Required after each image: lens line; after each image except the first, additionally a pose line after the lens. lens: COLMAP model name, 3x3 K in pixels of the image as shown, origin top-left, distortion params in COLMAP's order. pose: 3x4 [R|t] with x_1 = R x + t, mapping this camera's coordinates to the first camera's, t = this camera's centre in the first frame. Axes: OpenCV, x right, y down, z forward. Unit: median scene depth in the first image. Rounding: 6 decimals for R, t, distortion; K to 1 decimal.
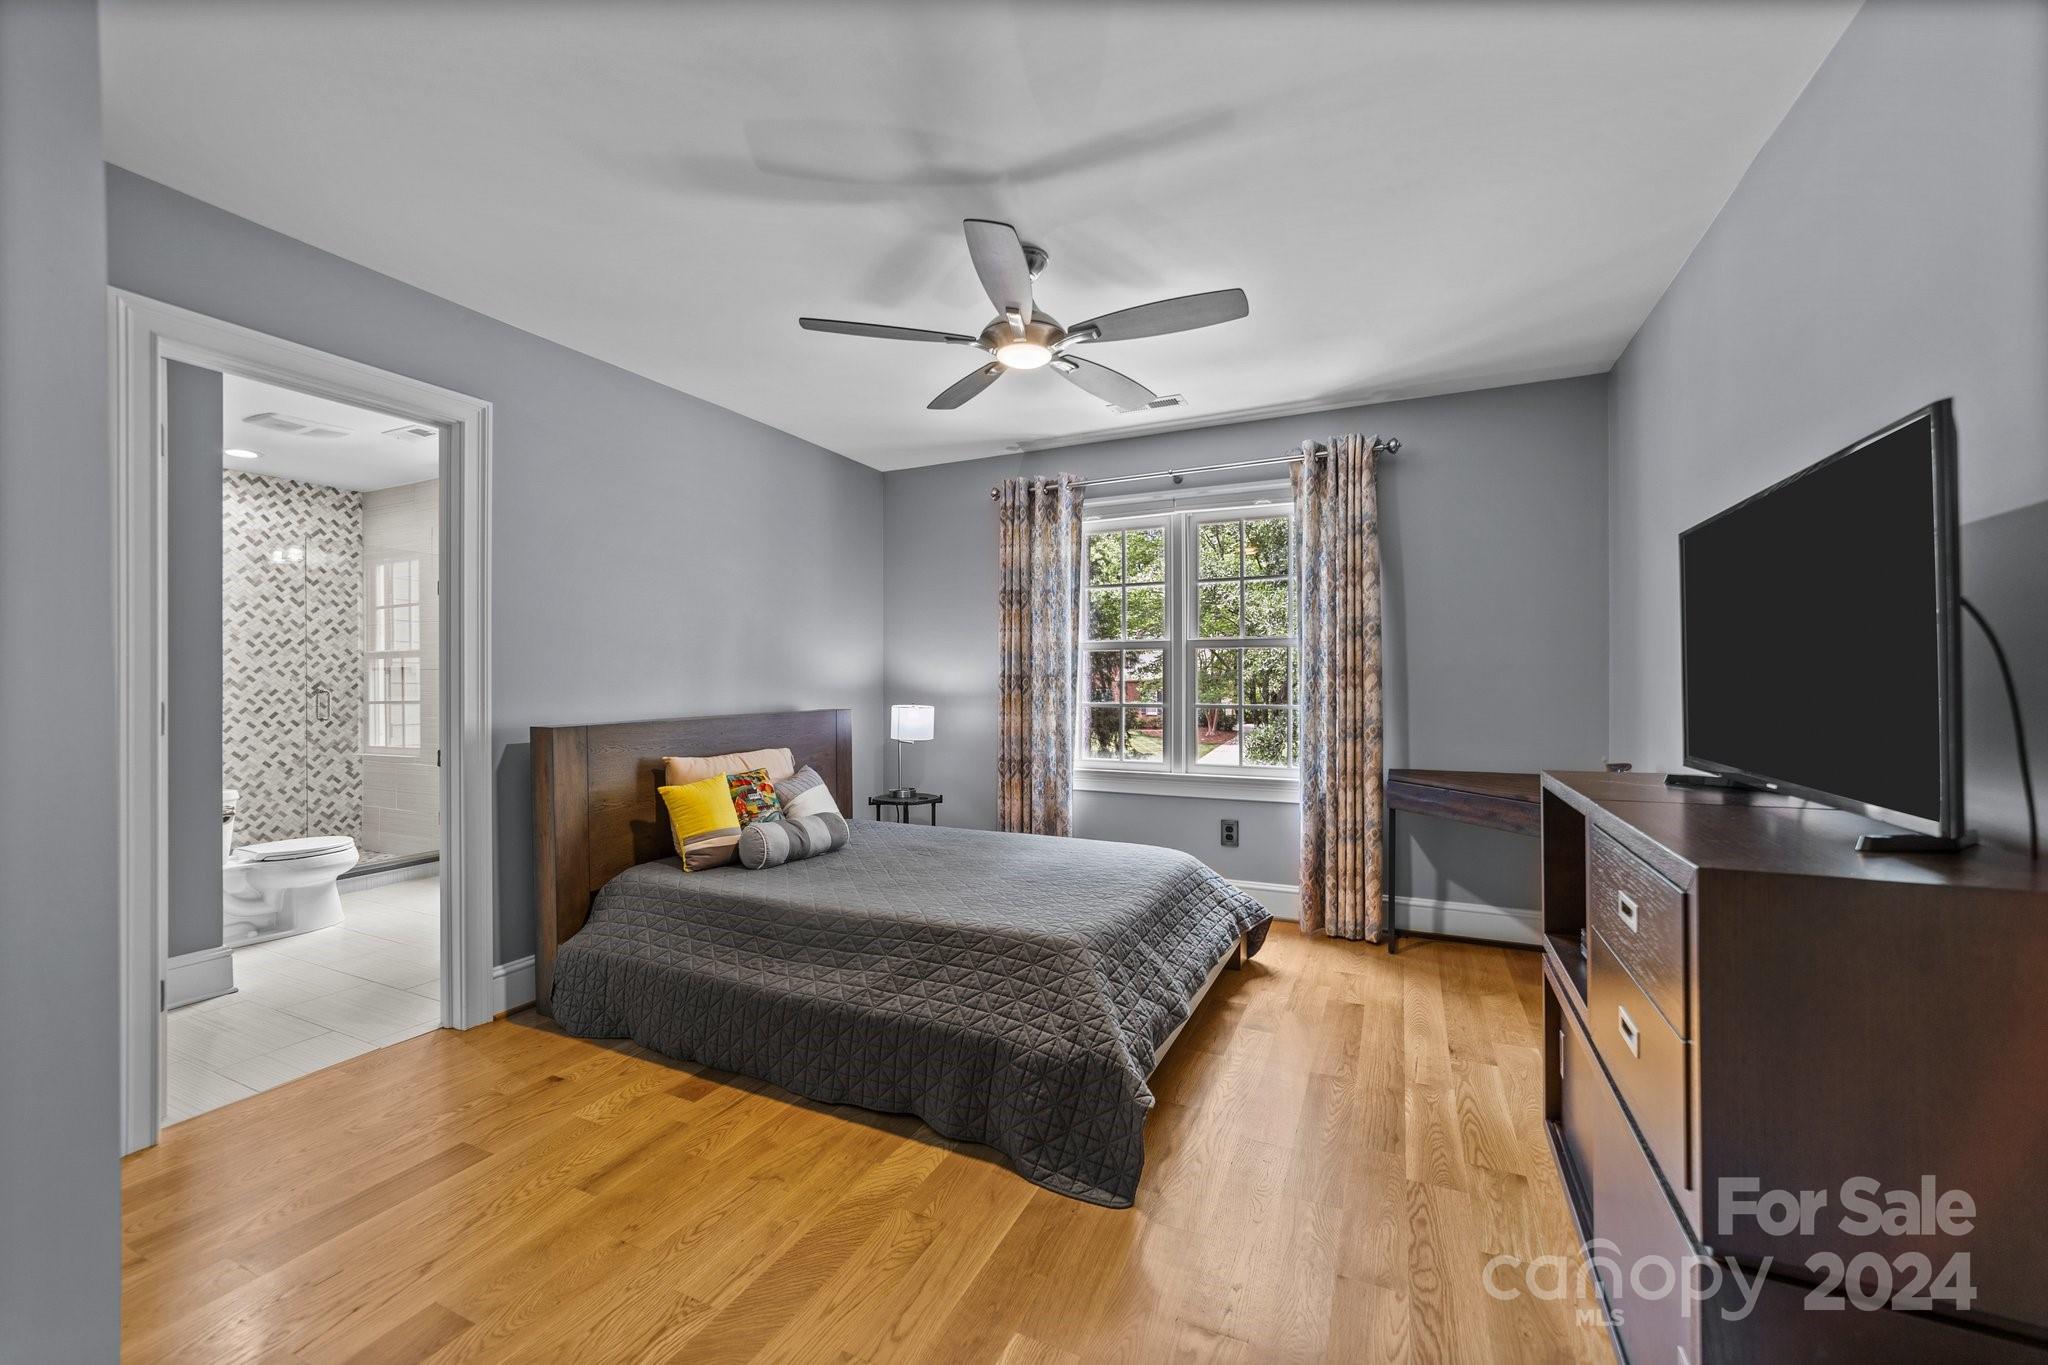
lens RADIAL K [[796.7, 0, 1027.0], [0, 796.7, 686.2], [0, 0, 1]] dist [-0.015588, 0.007051]
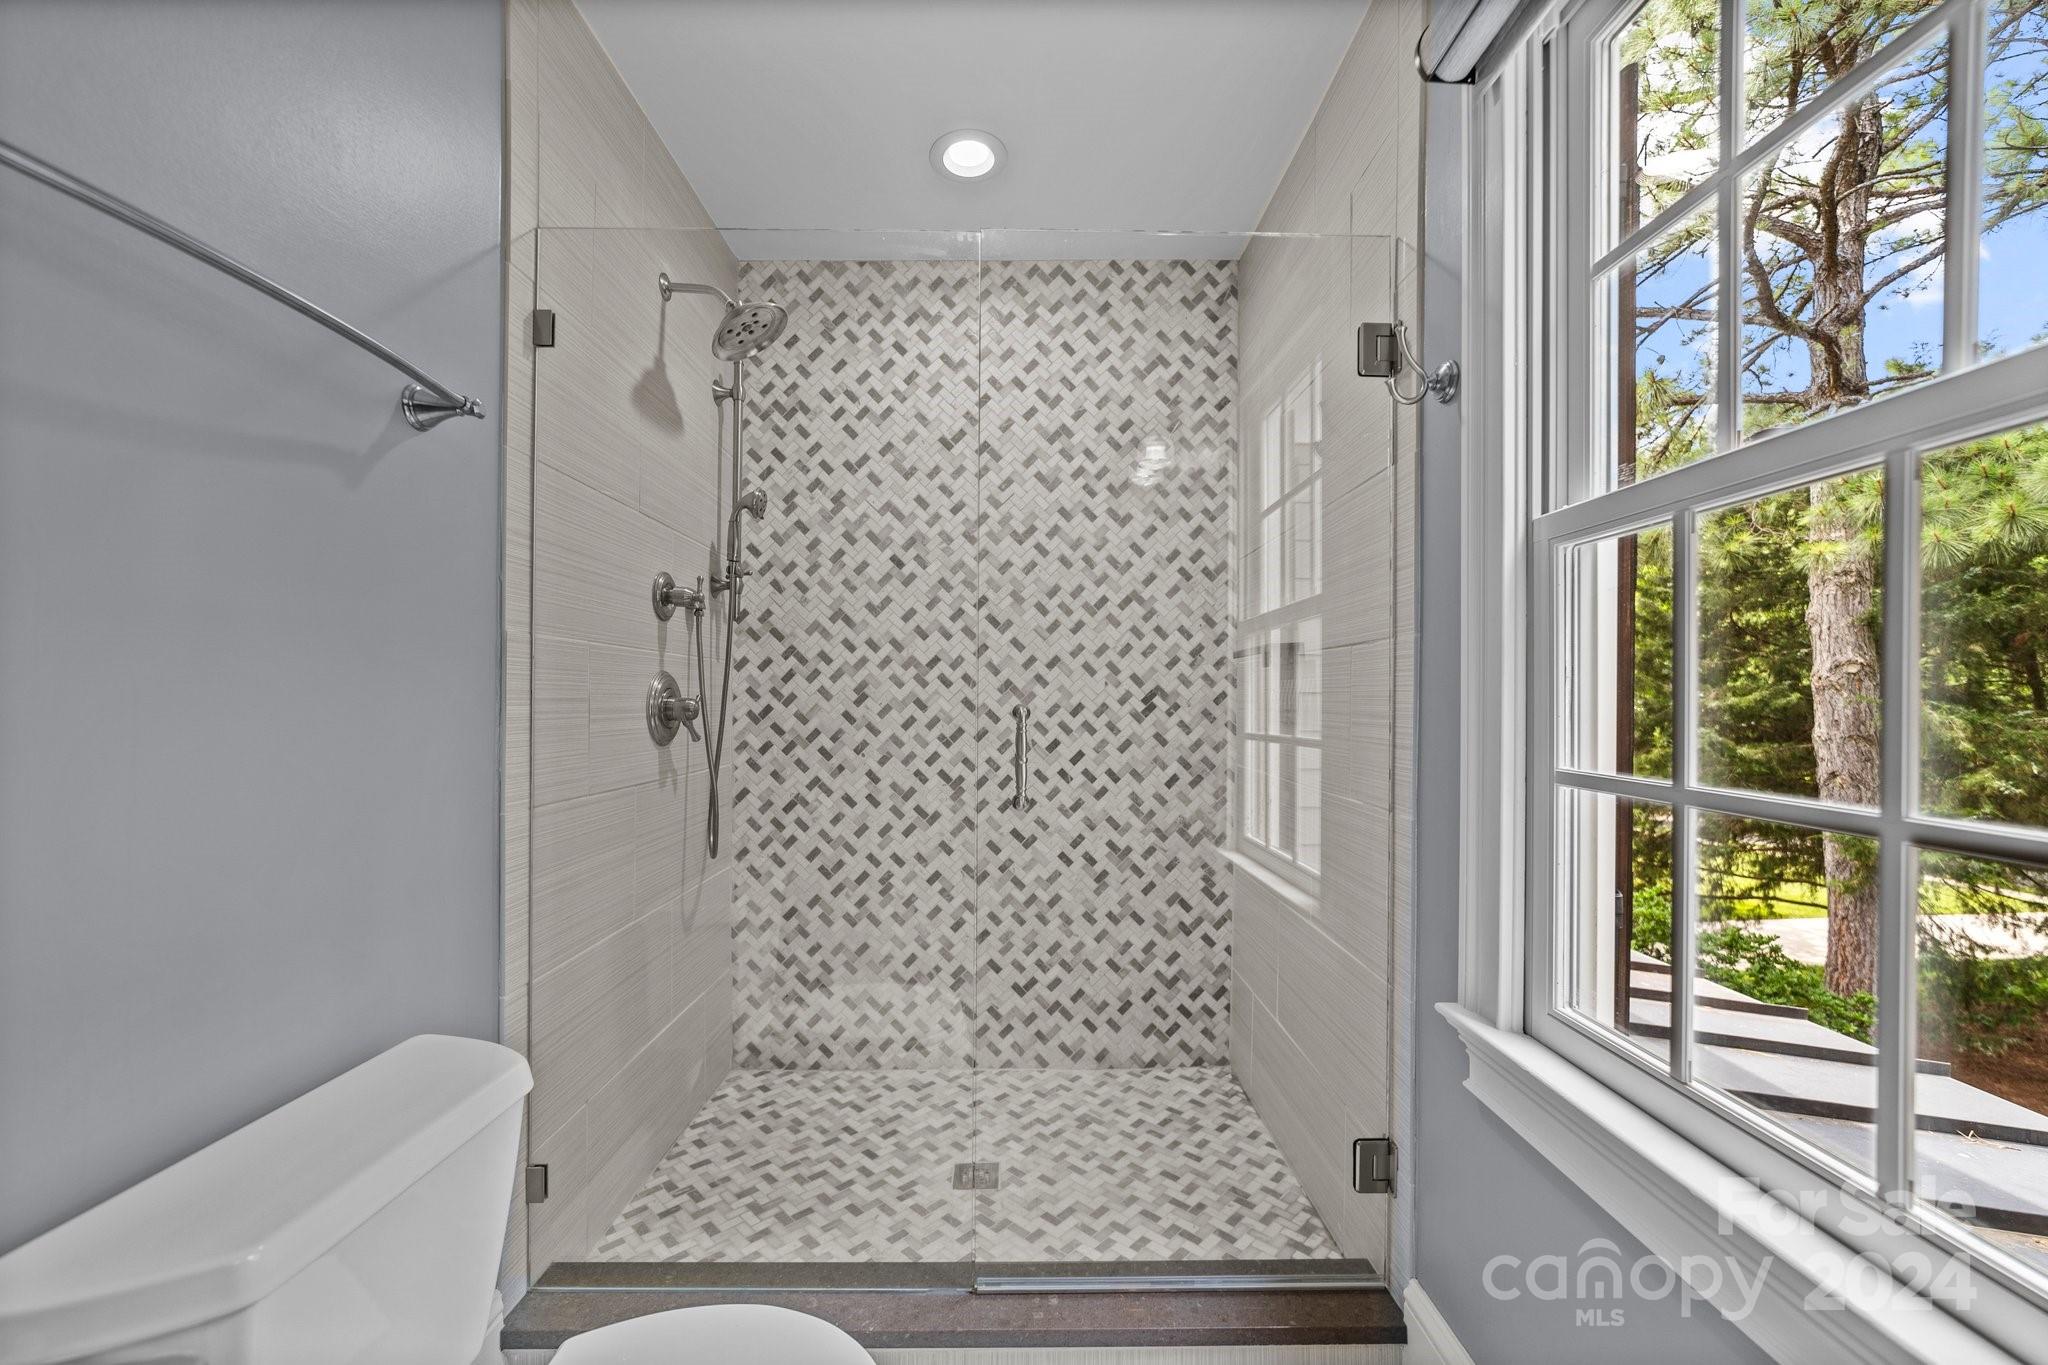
lens RADIAL K [[796.7, 0, 1025.6], [0, 796.7, 698.8], [0, 0, 1]] dist [-0.015588, 0.007051]
pose [[0.433733, 0.007163, -0.901013, -0.523135], [-0.007230, 0.999964, 0.004470, -0.000548], [0.901013, 0.004576, 0.433769, 0.748447]]
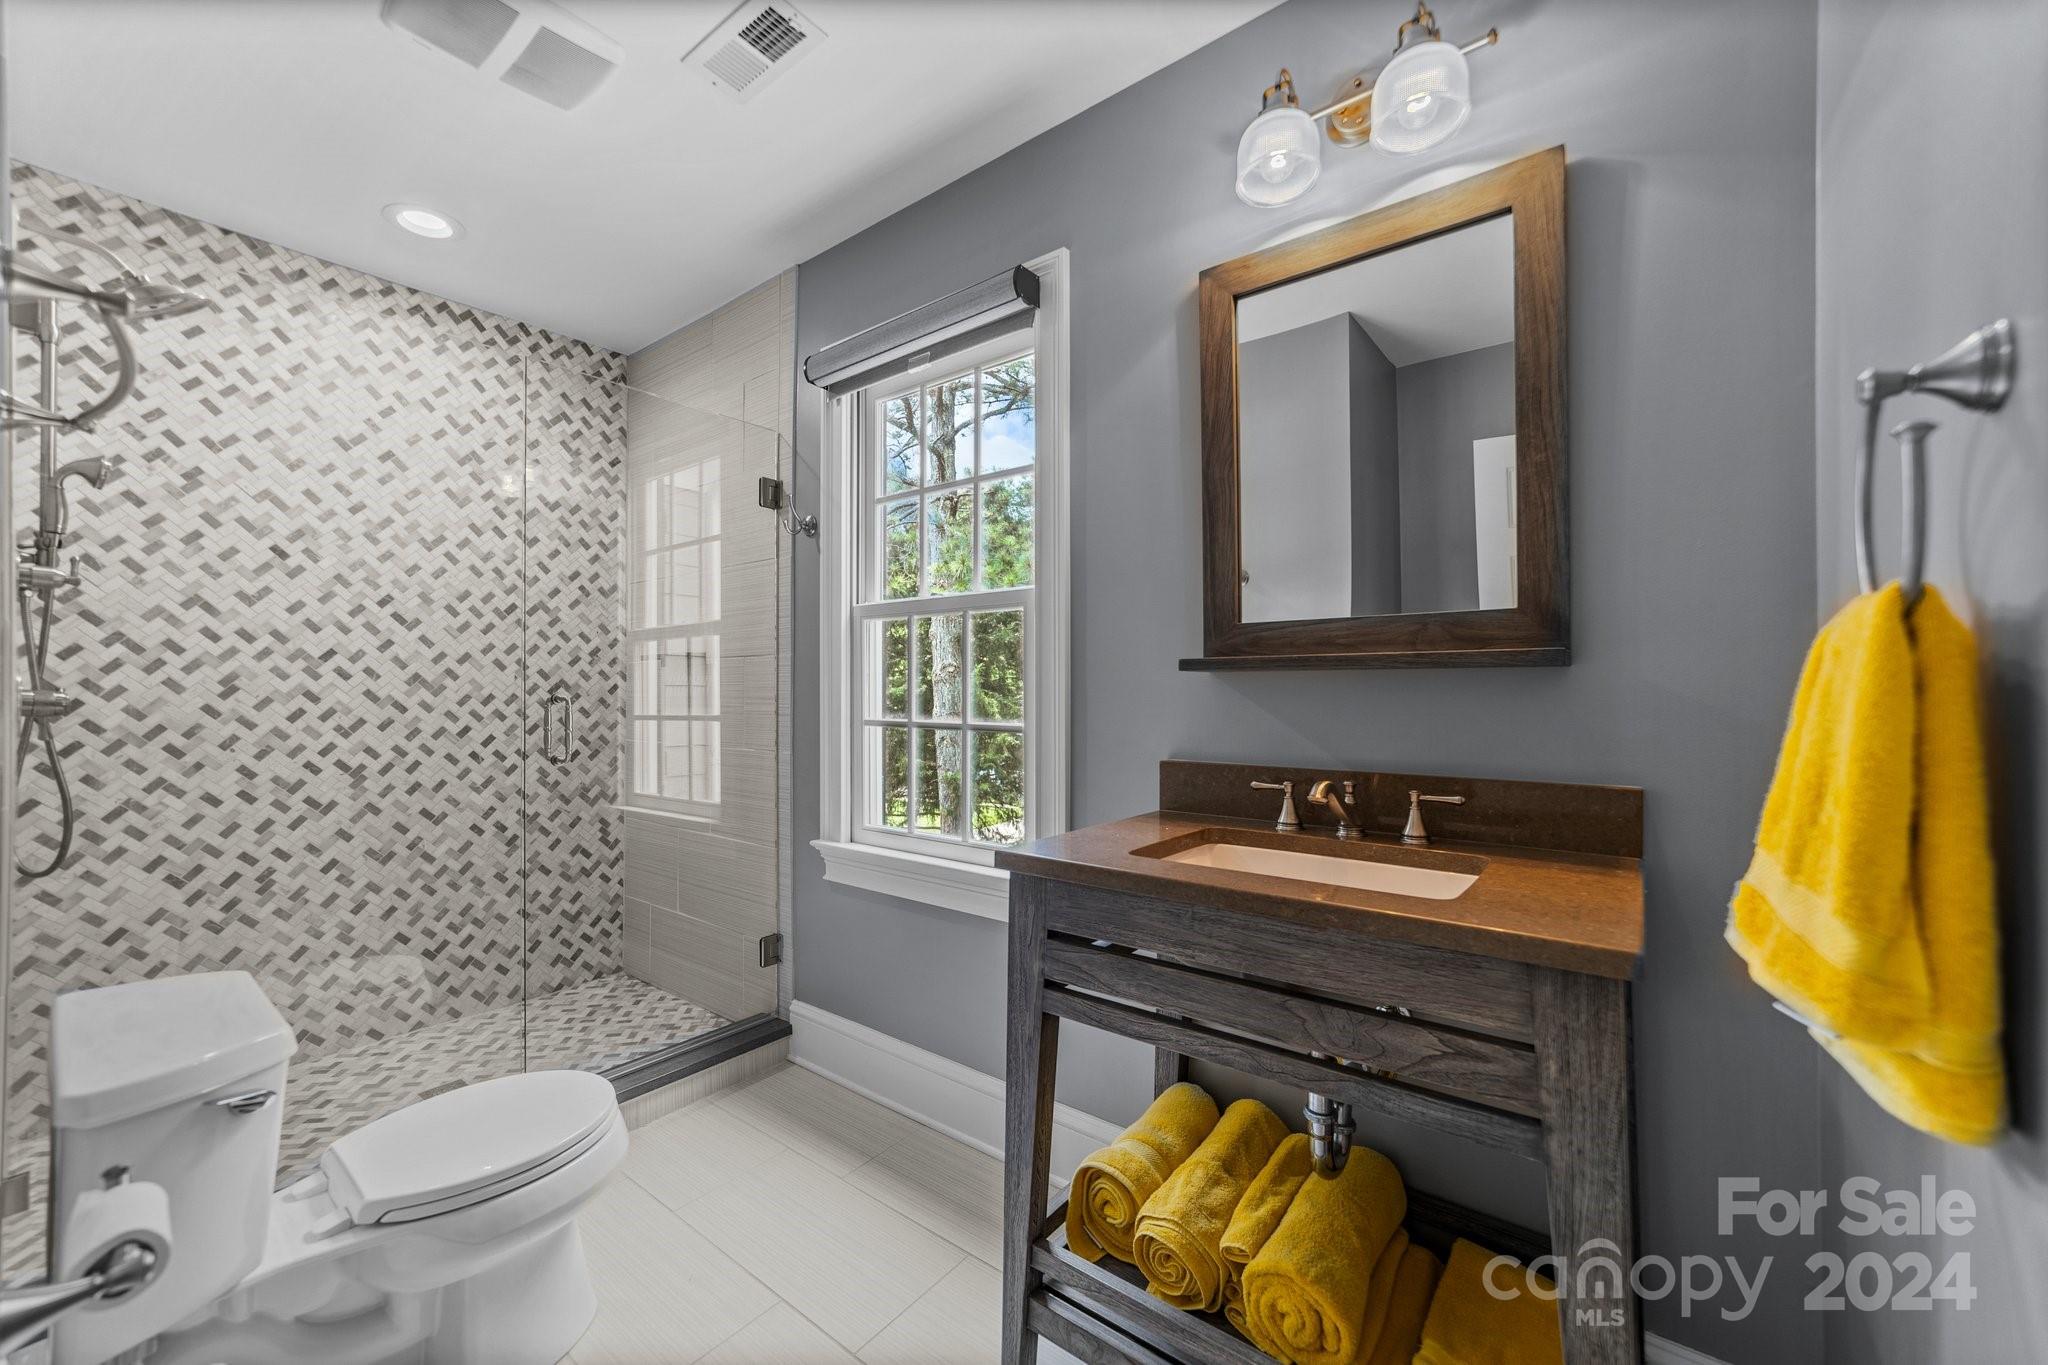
lens RADIAL K [[796.7, 0, 1015.5], [0, 796.7, 685.0], [0, 0, 1]] dist [-0.015588, 0.007051]
pose [[0.973138, 0.000547, -0.230222, -0.456822], [-0.002235, 0.999973, -0.007069, 0.000791], [0.230212, 0.007393, 0.973112, 0.533889]]
